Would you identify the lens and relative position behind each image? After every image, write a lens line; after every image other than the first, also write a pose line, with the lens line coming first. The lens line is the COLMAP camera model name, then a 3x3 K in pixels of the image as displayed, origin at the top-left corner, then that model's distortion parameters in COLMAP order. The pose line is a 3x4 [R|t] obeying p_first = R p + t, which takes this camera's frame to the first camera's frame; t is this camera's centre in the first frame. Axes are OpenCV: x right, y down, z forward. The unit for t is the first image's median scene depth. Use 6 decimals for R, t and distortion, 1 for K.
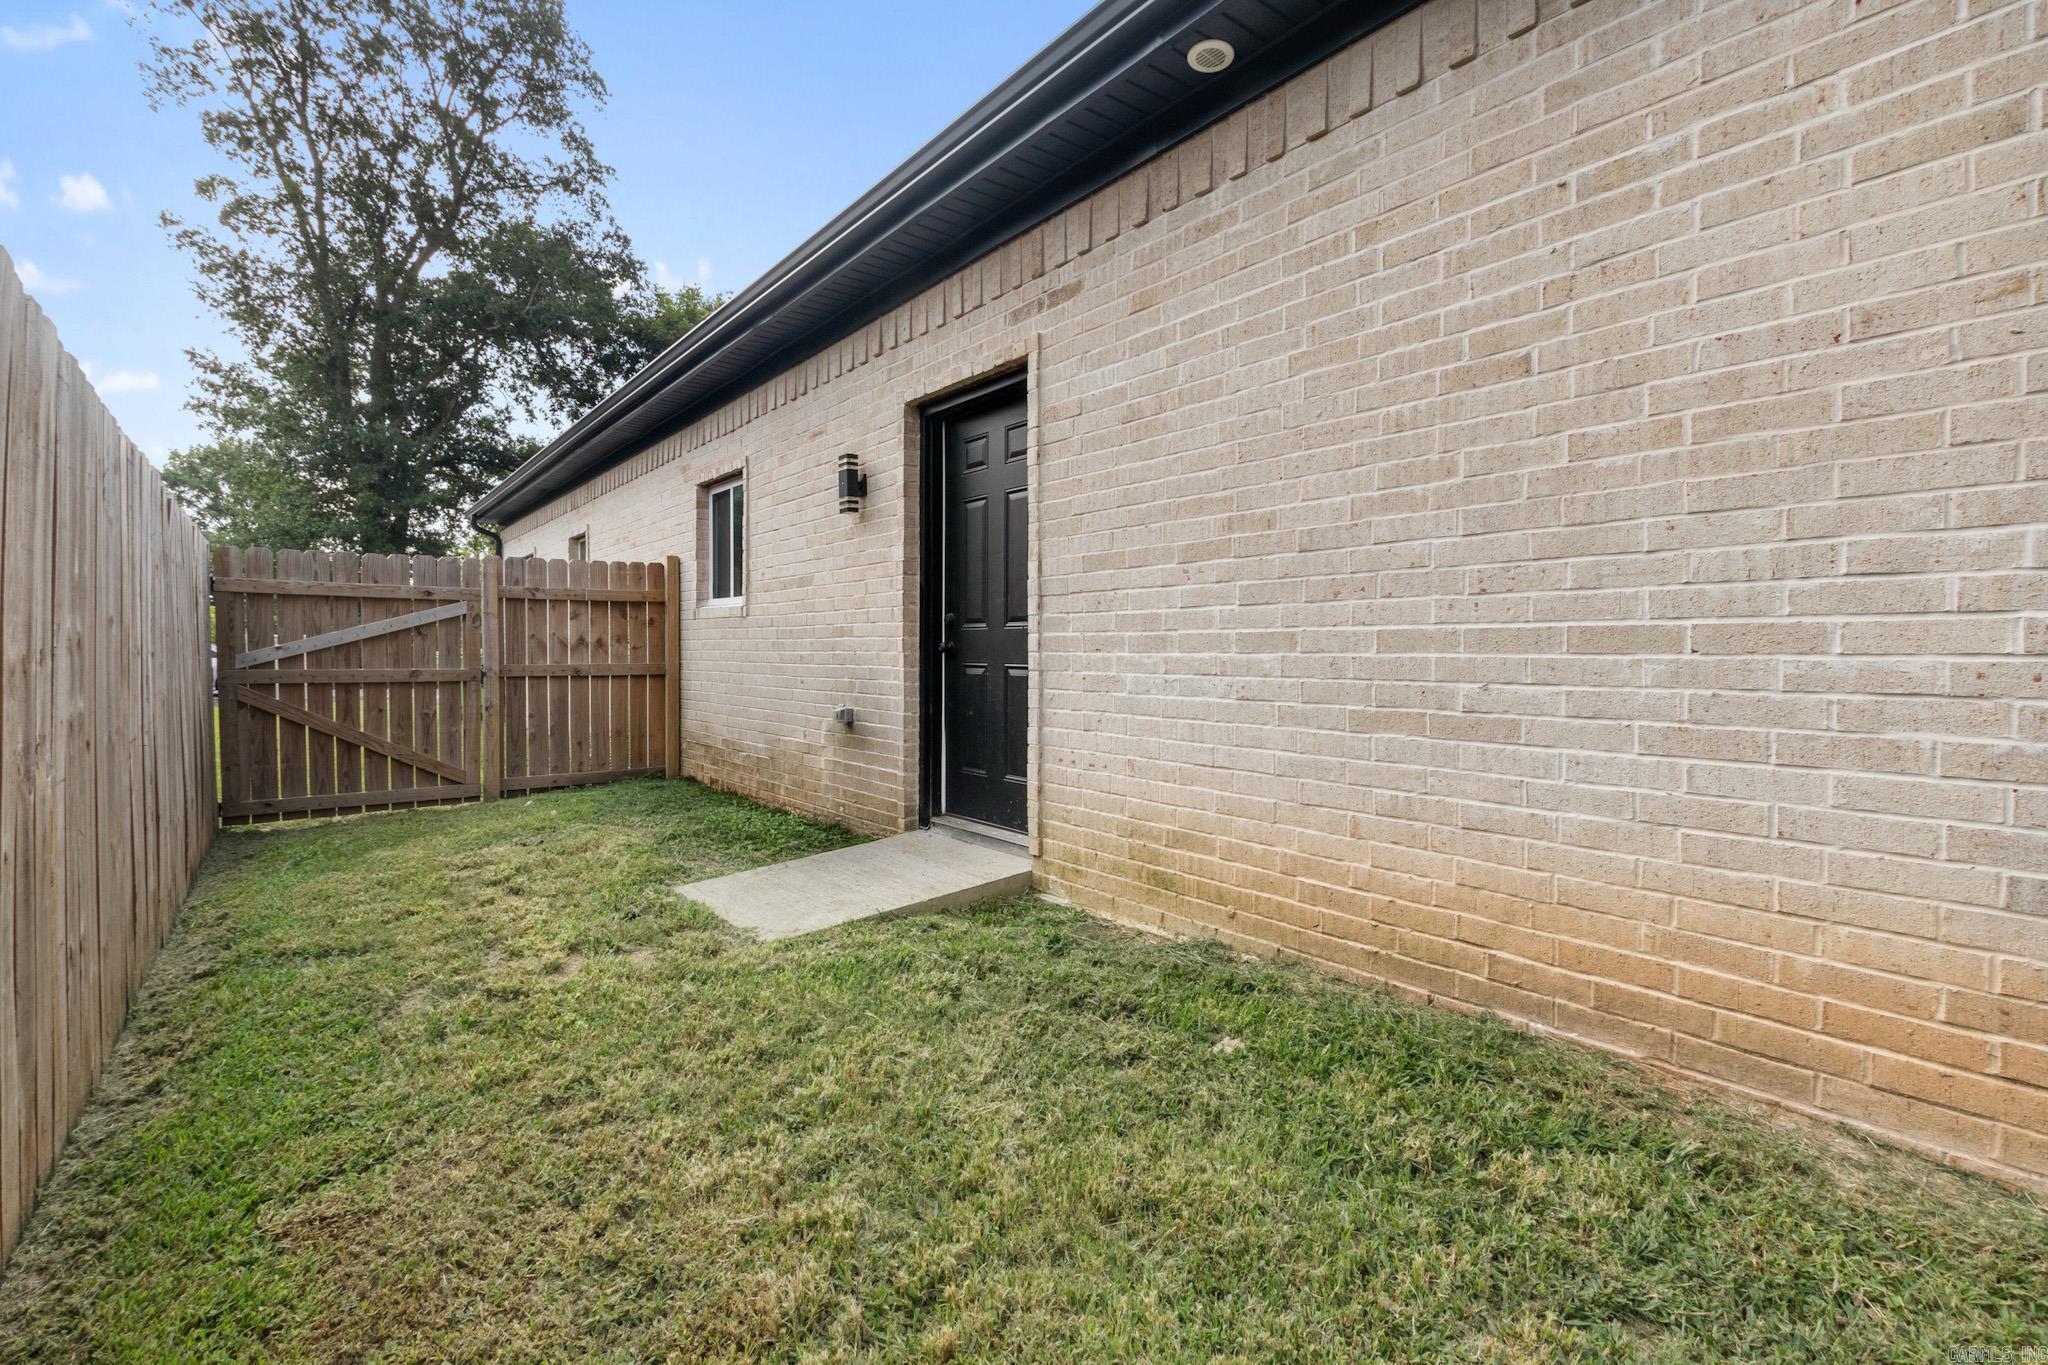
lens RADIAL K [[932.6, 0, 1014.8], [0, 932.6, 673.8], [0, 0, 1]] dist [0.001375, 0.001145]
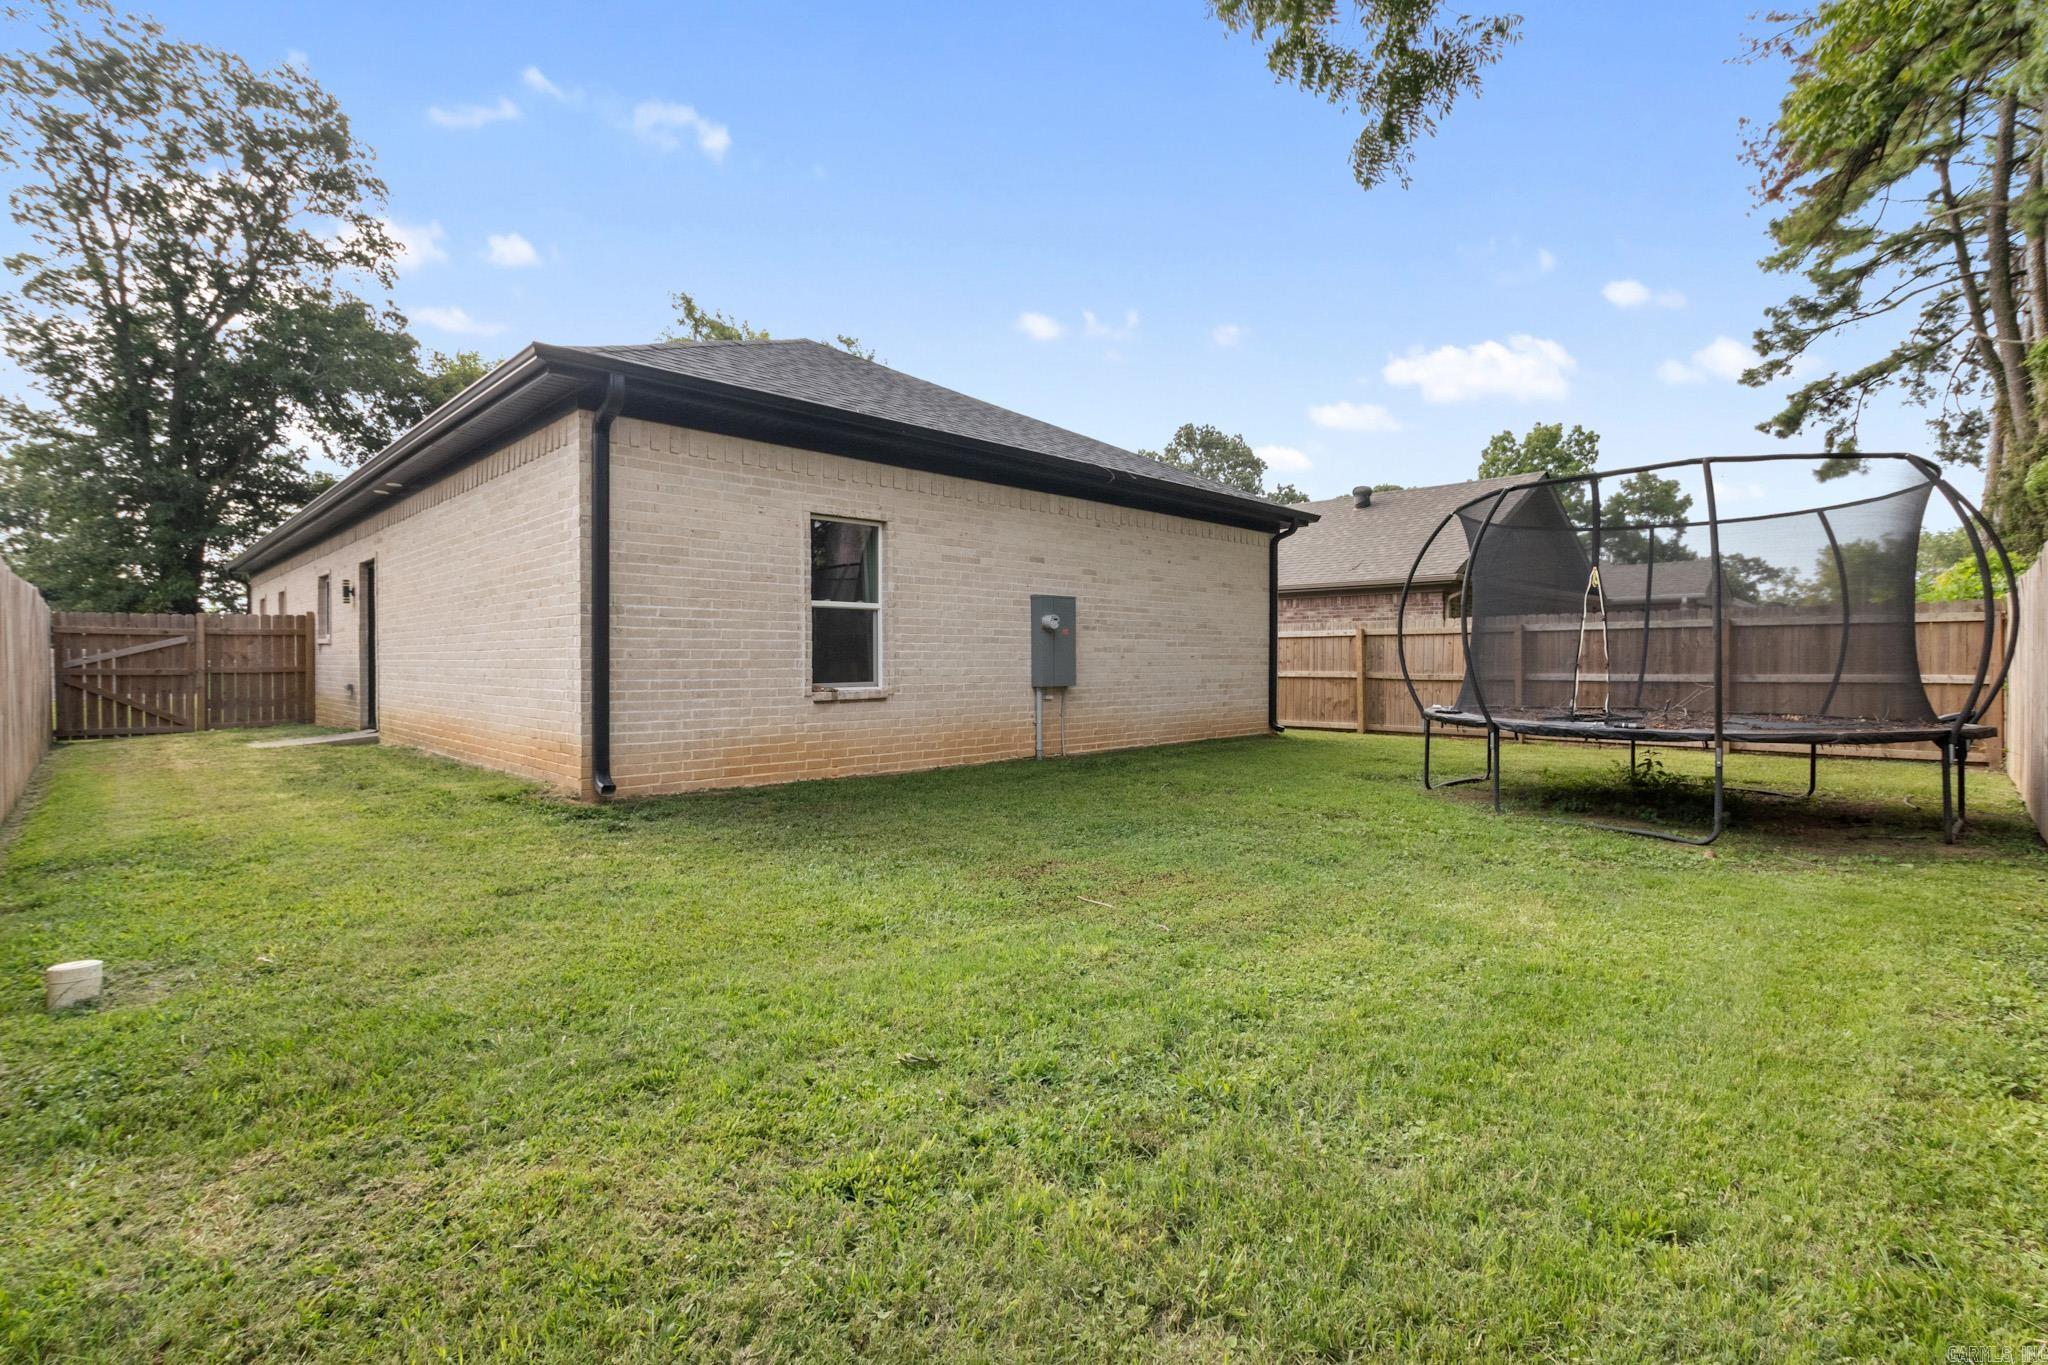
lens RADIAL K [[932.6, 0, 1027.0], [0, 932.6, 679.1], [0, 0, 1]] dist [0.001375, 0.001145]
pose [[0.992290, -0.000774, 0.123937, 0.225282], [0.001014, 0.999998, -0.001876, 0.005303], [-0.123935, 0.001987, 0.992288, -0.288679]]
